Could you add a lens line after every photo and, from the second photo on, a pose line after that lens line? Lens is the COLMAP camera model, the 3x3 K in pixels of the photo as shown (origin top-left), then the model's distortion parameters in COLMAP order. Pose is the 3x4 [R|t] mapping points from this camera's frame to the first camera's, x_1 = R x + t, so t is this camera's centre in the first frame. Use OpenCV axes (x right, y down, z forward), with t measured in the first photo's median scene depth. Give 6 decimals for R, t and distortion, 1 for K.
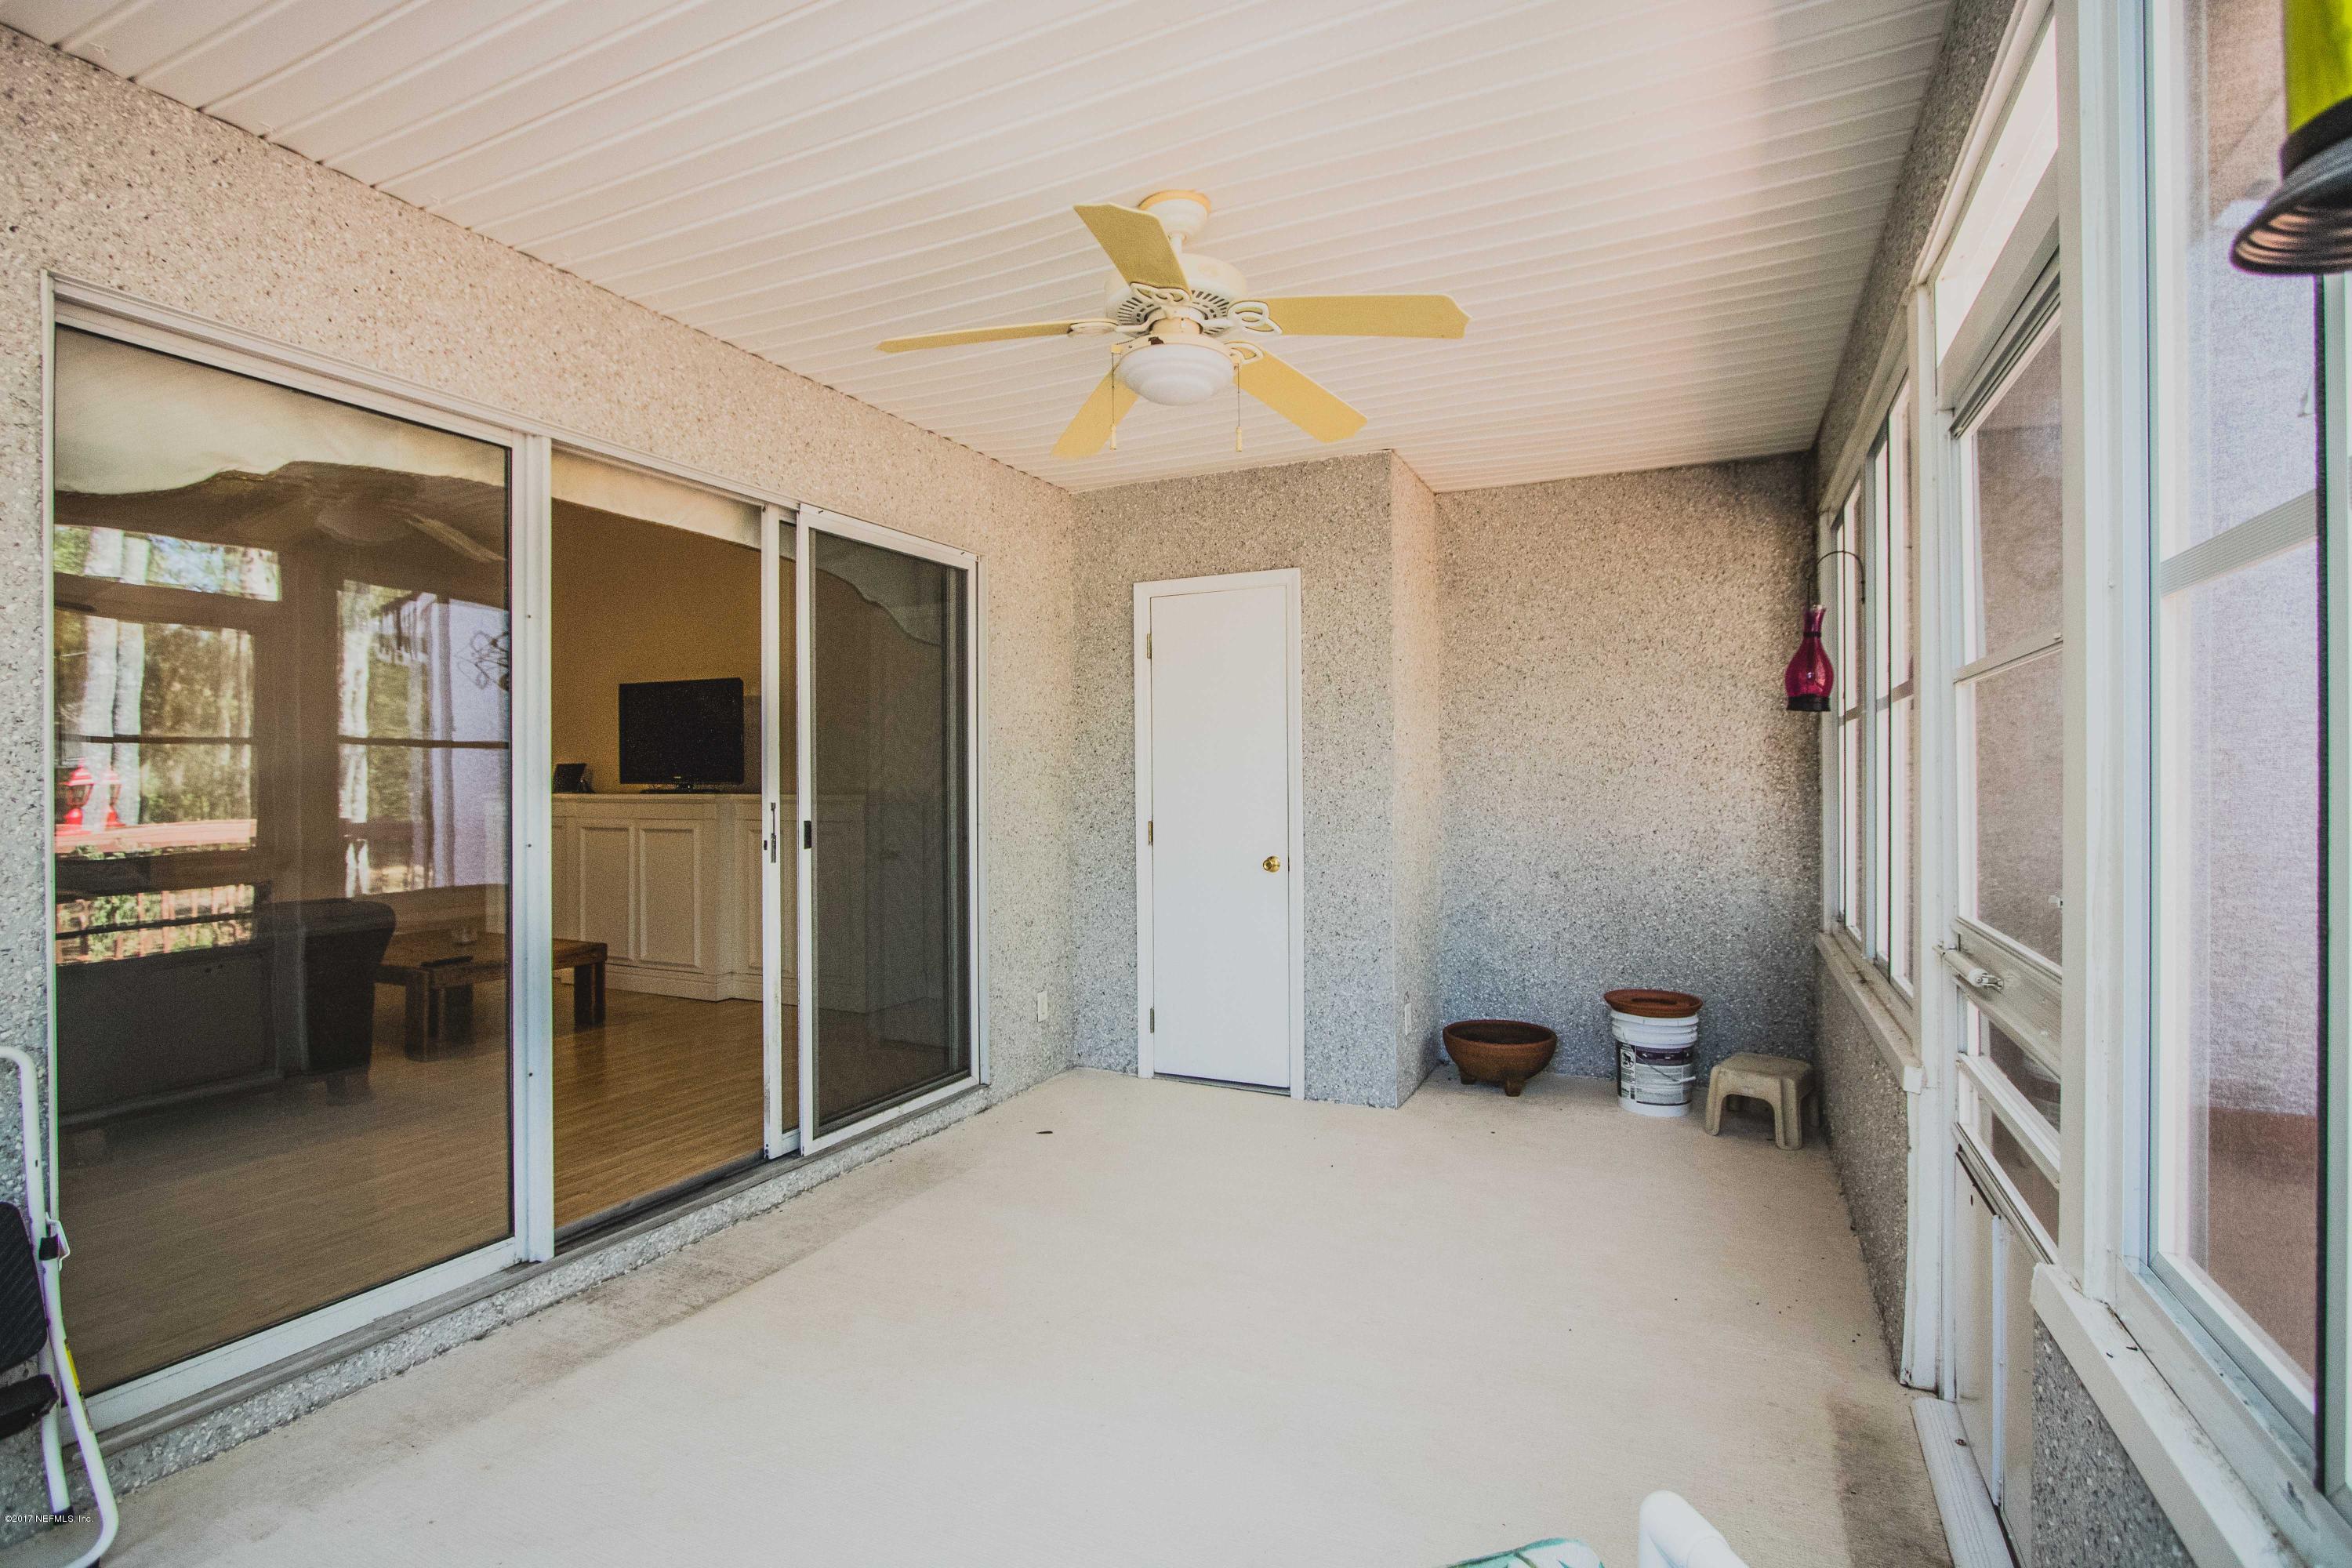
lens RADIAL K [[1093.9, 0, 1172.5], [0, 1093.9, 771.8], [0, 0, 1]] dist [0.000460, -0.001172]
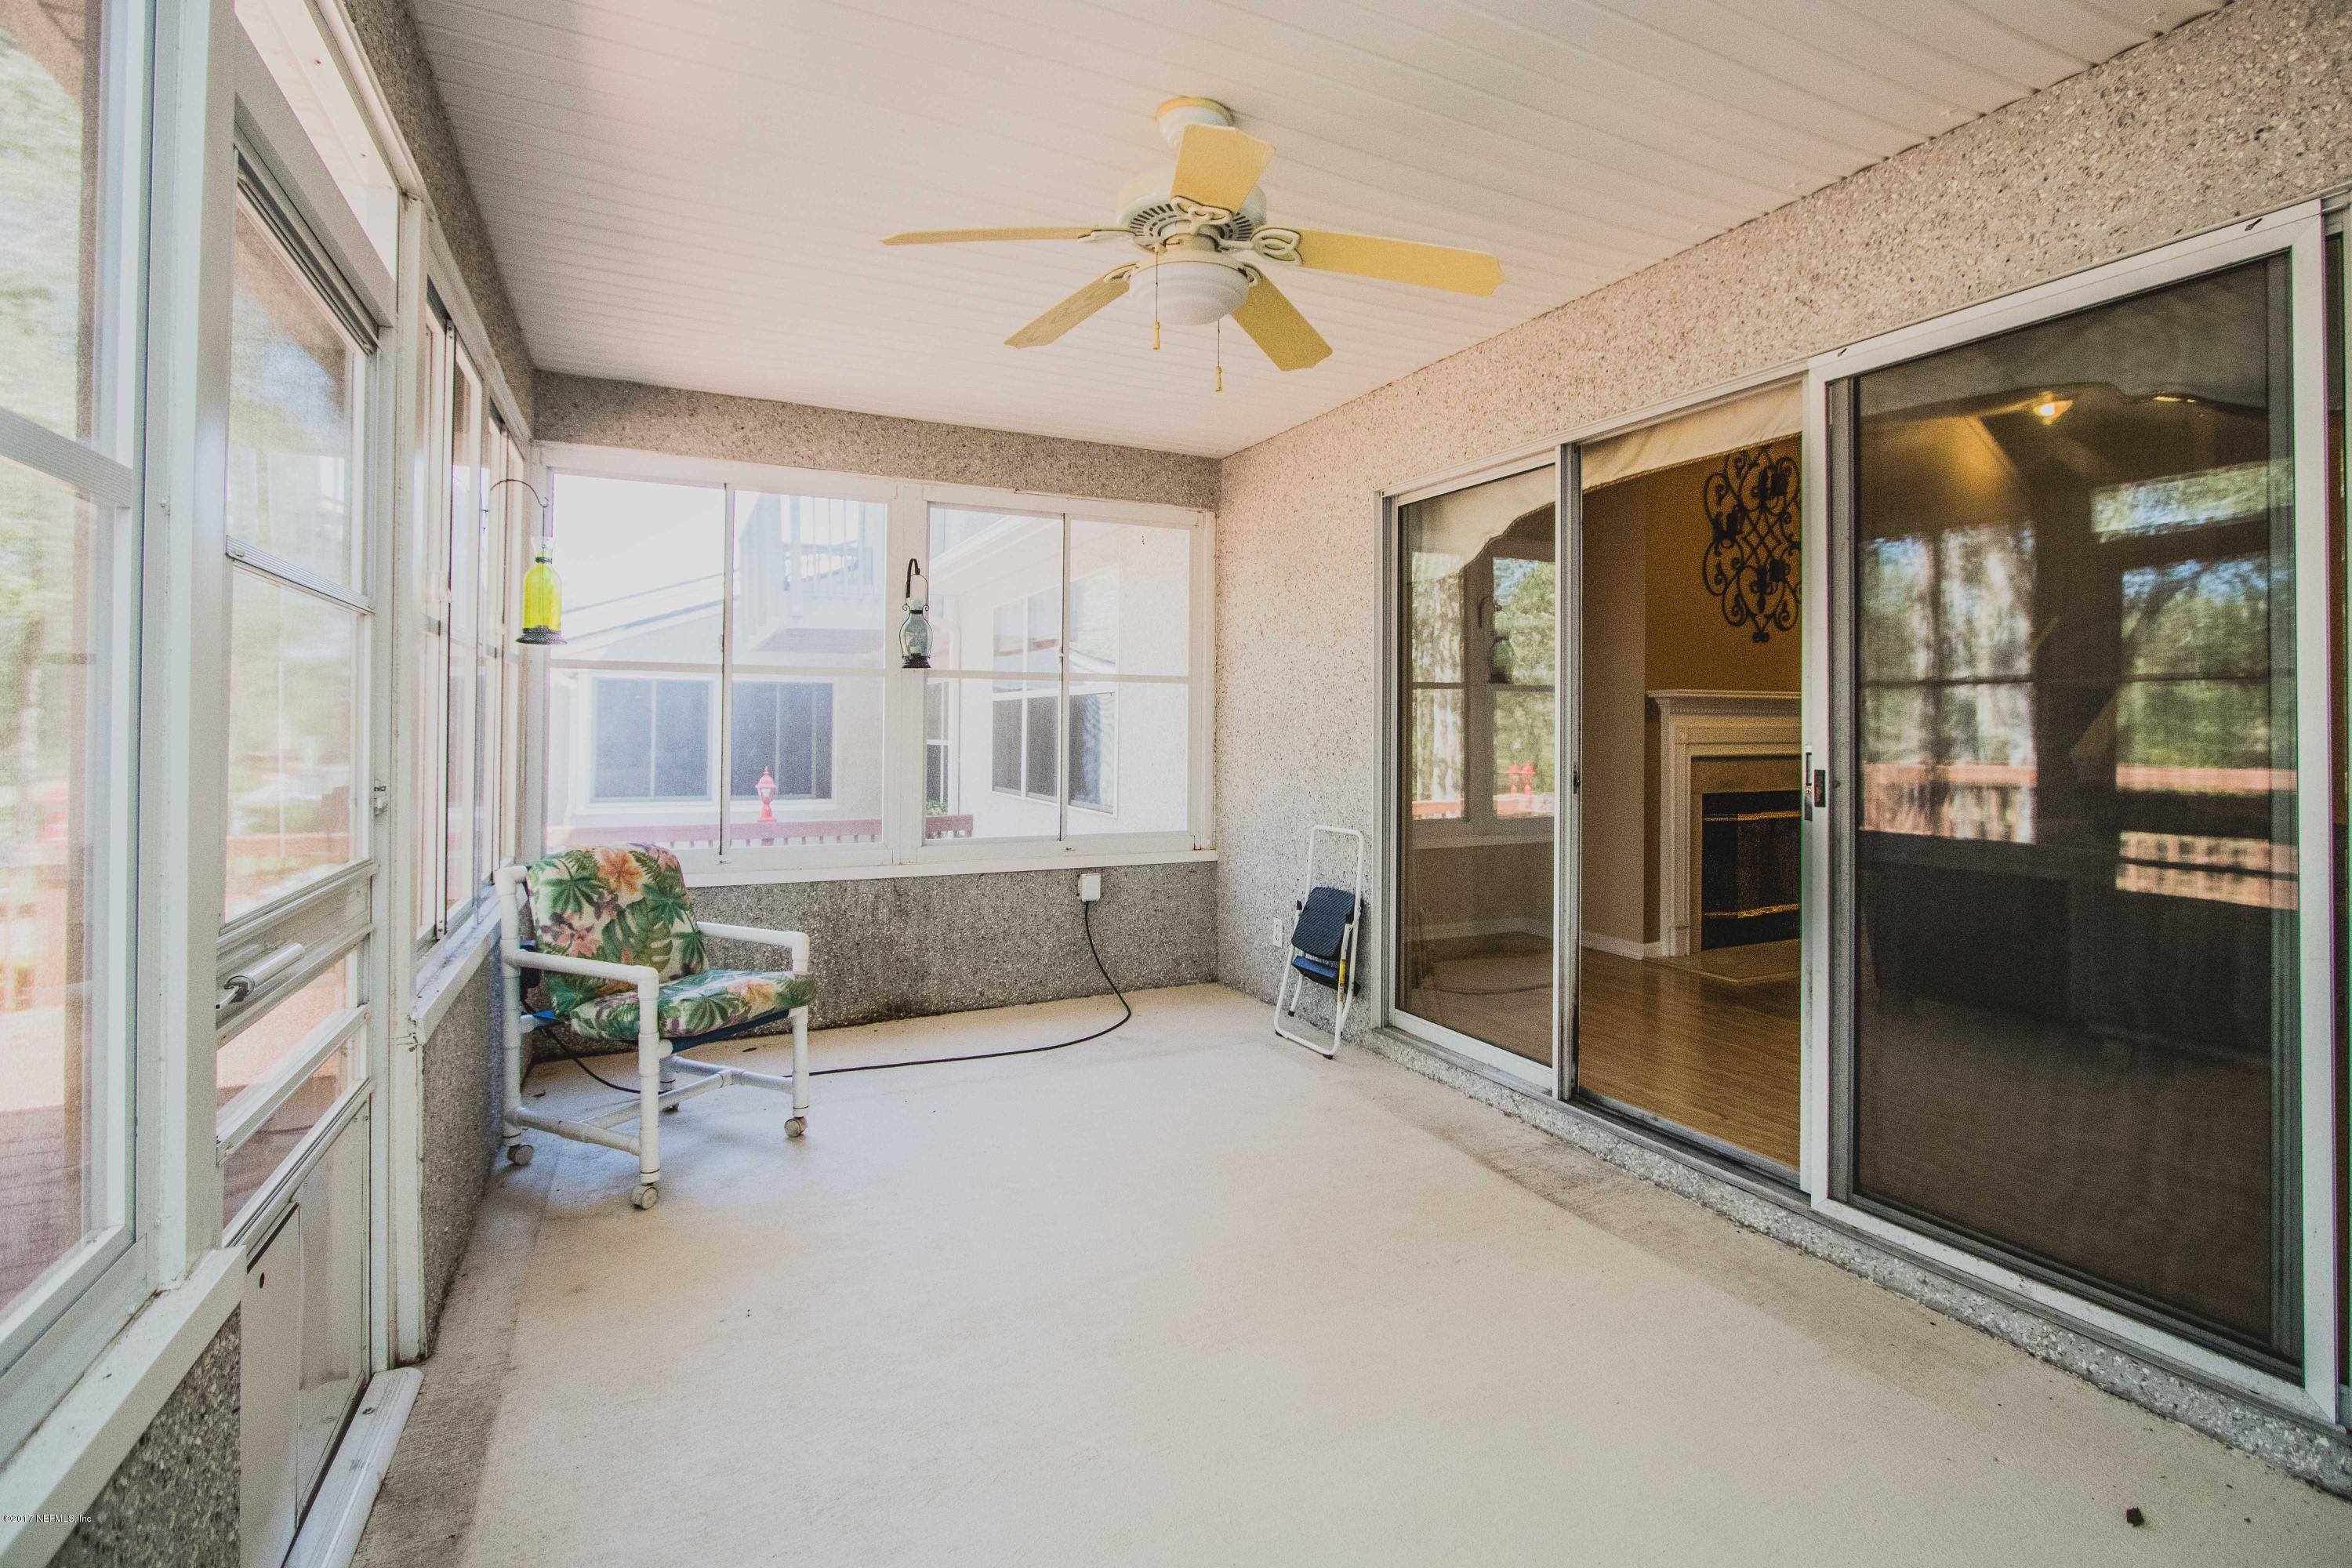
lens RADIAL K [[1093.9, 0, 1150.9], [0, 1093.9, 710.5], [0, 0, 1]] dist [0.000460, -0.001172]
pose [[-0.612474, -0.004284, -0.790479, 0.577956], [-0.000641, 0.999988, -0.004922, 0.012342], [0.790491, -0.002508, -0.612469, 1.174959]]
